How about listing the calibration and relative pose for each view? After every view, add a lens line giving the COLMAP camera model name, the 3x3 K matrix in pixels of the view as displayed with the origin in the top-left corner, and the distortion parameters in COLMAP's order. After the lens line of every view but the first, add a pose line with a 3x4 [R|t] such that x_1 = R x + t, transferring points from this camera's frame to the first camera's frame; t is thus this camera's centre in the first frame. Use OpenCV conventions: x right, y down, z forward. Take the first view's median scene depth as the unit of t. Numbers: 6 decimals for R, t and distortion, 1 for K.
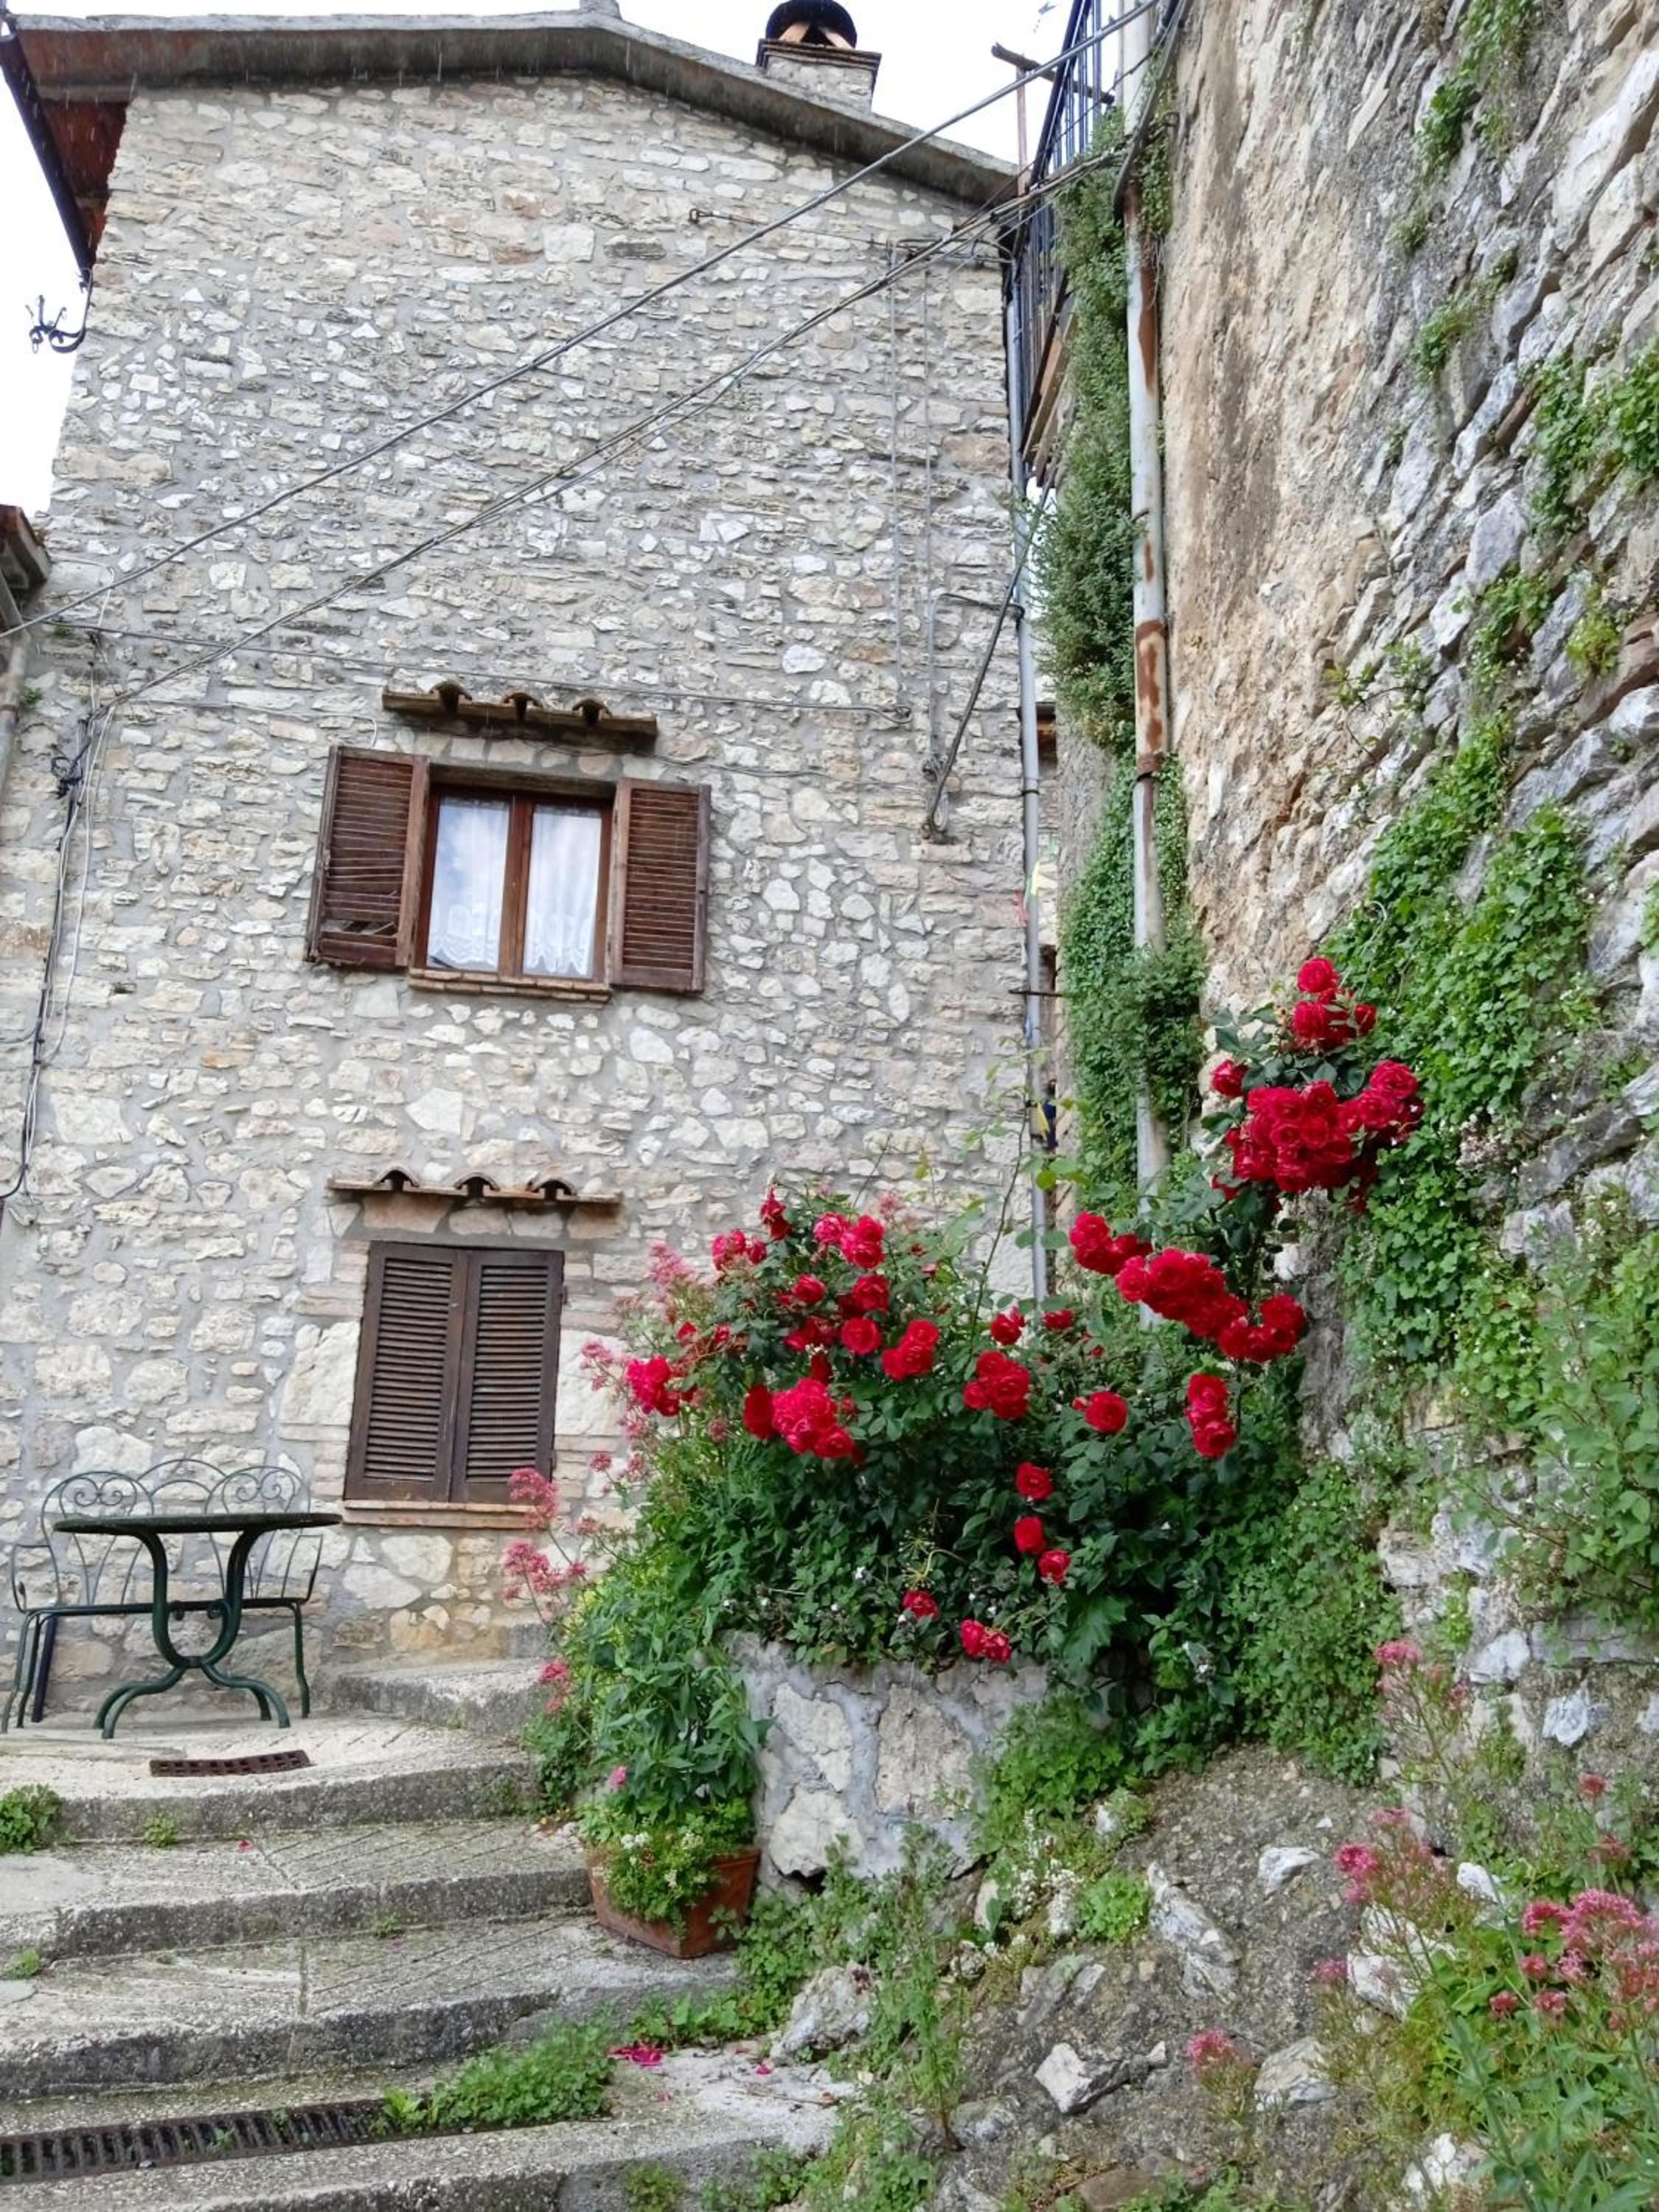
lens RADIAL K [[1817.5, 0, 829.5], [0, 1817.5, 1106.0], [0, 0, 1]] dist [0.127226, -0.264127]
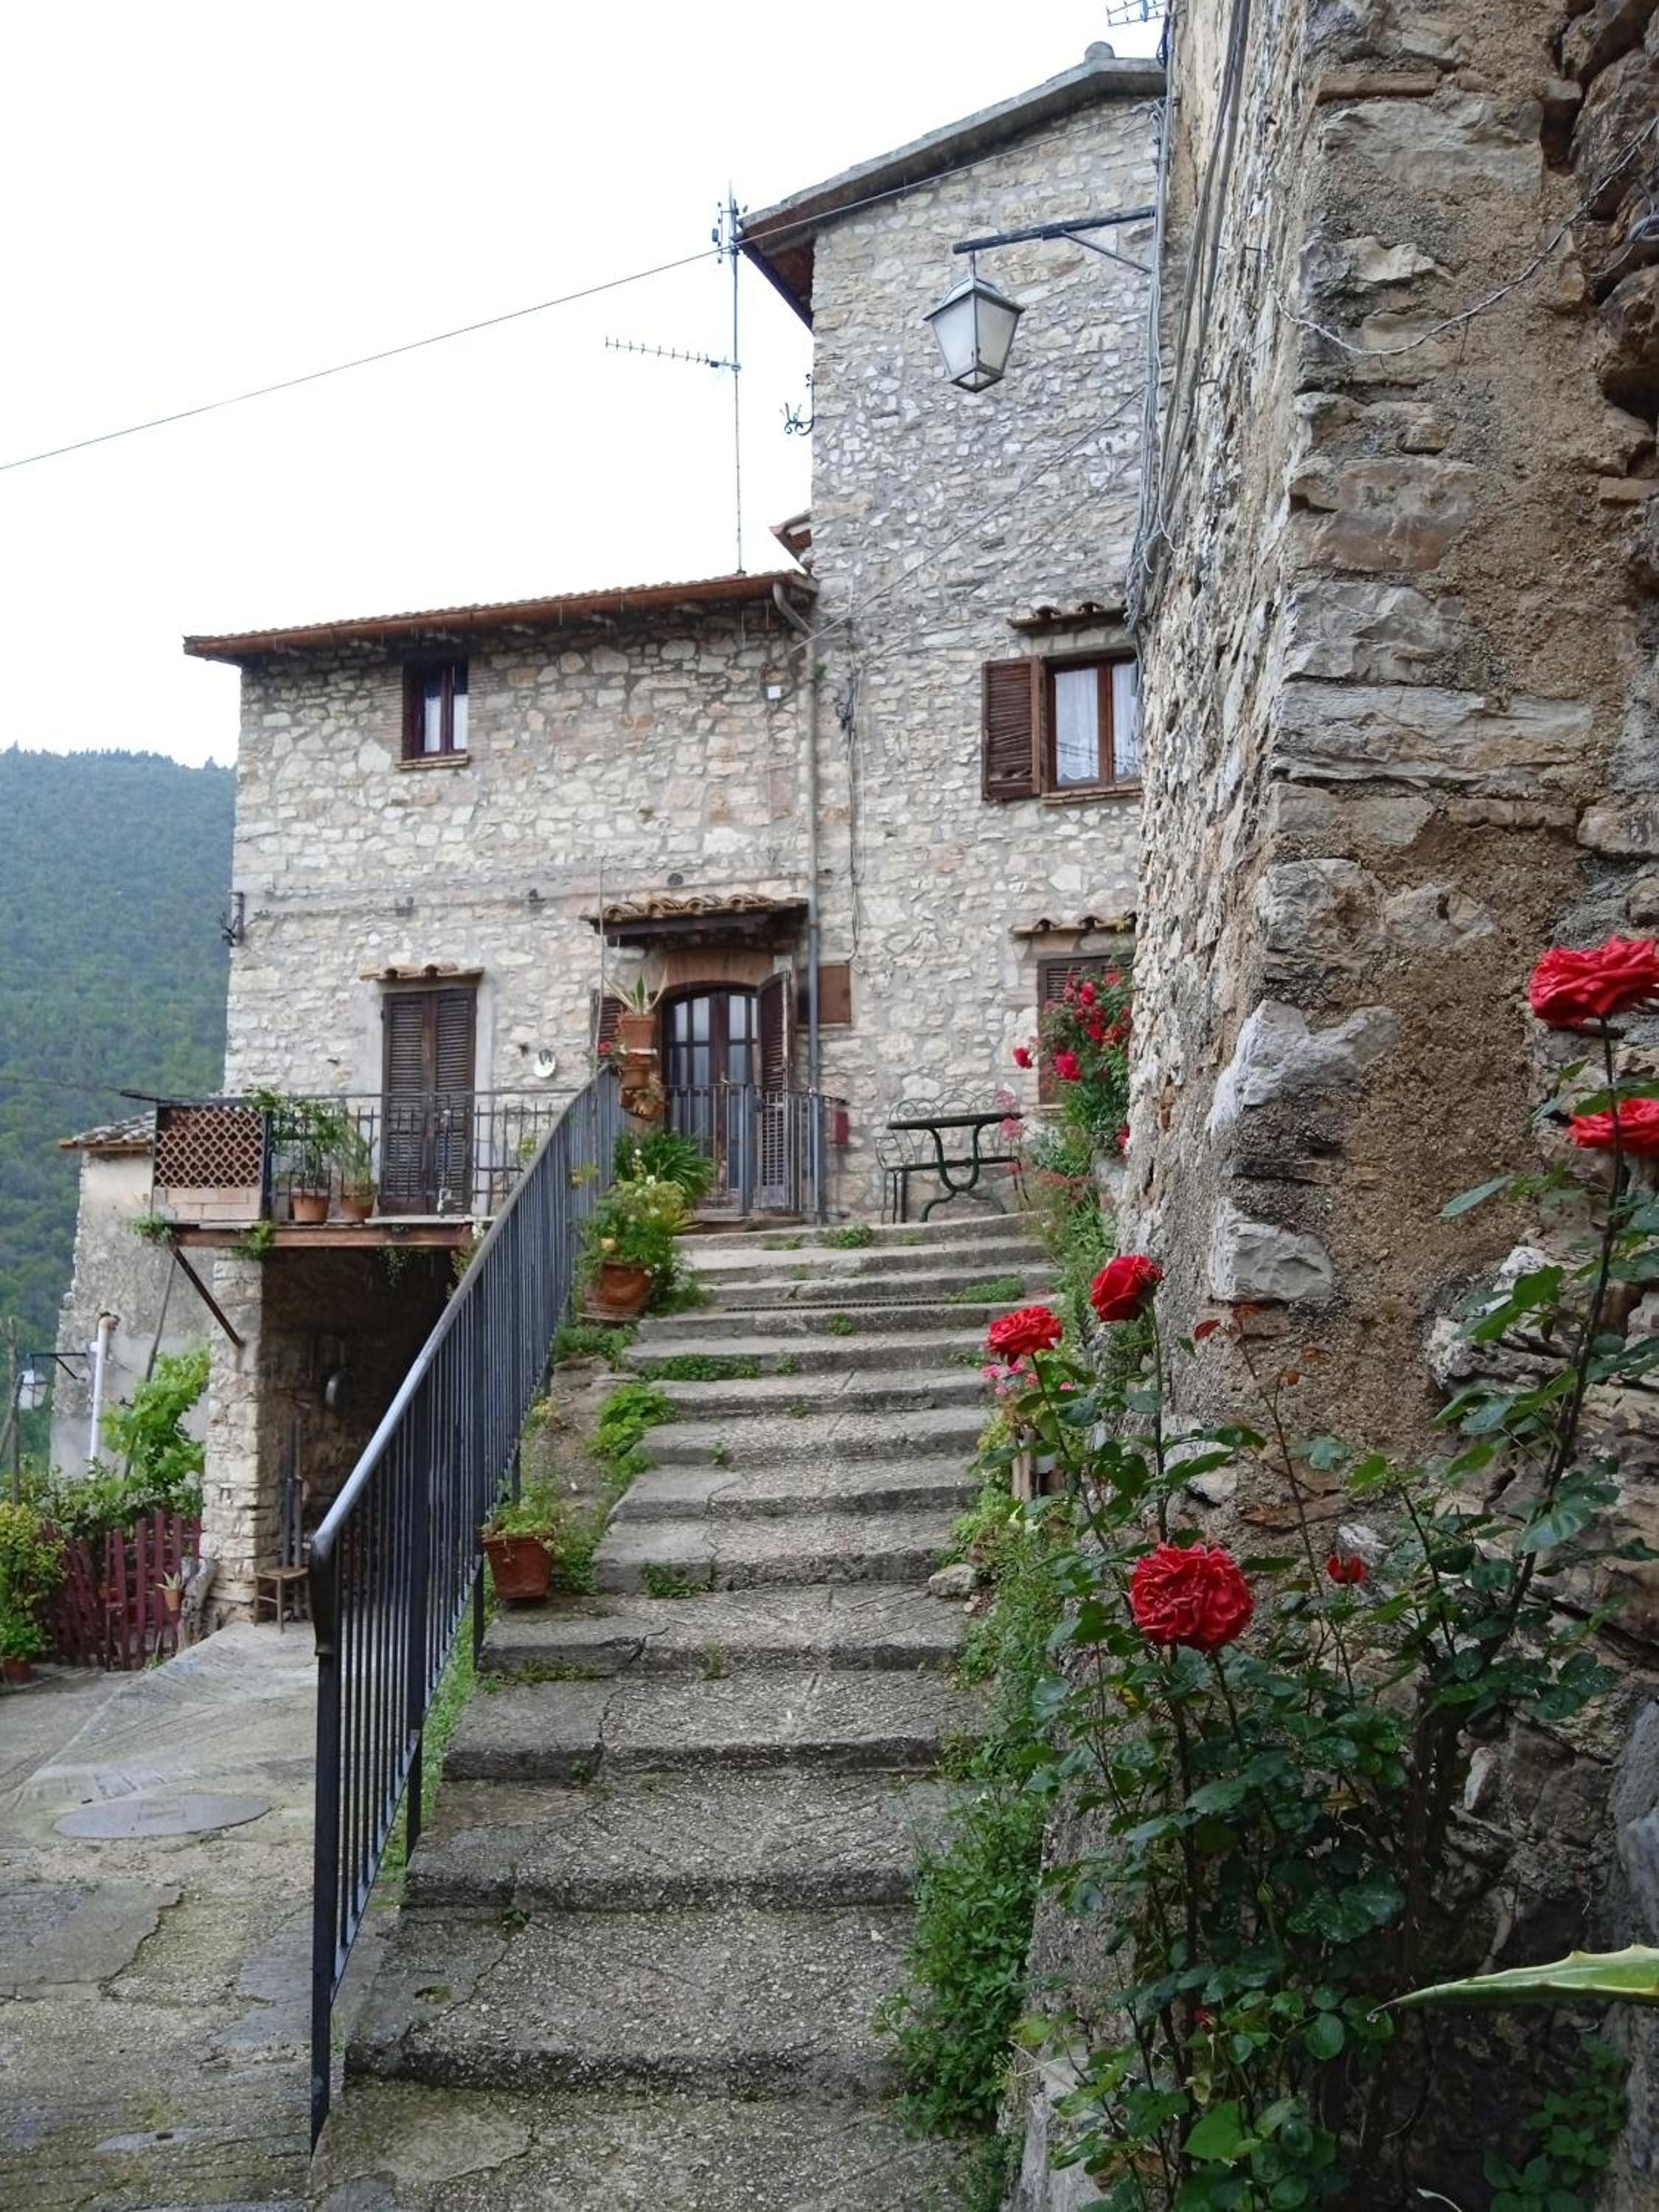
lens RADIAL K [[1817.5, 0, 829.5], [0, 1817.5, 1106.0], [0, 0, 1]] dist [0.127226, -0.264127]
pose [[0.873832, -0.066286, -0.481688, 0.381640], [0.170545, 0.969509, 0.175972, -0.124133], [0.455336, -0.235919, 0.858493, -0.580865]]
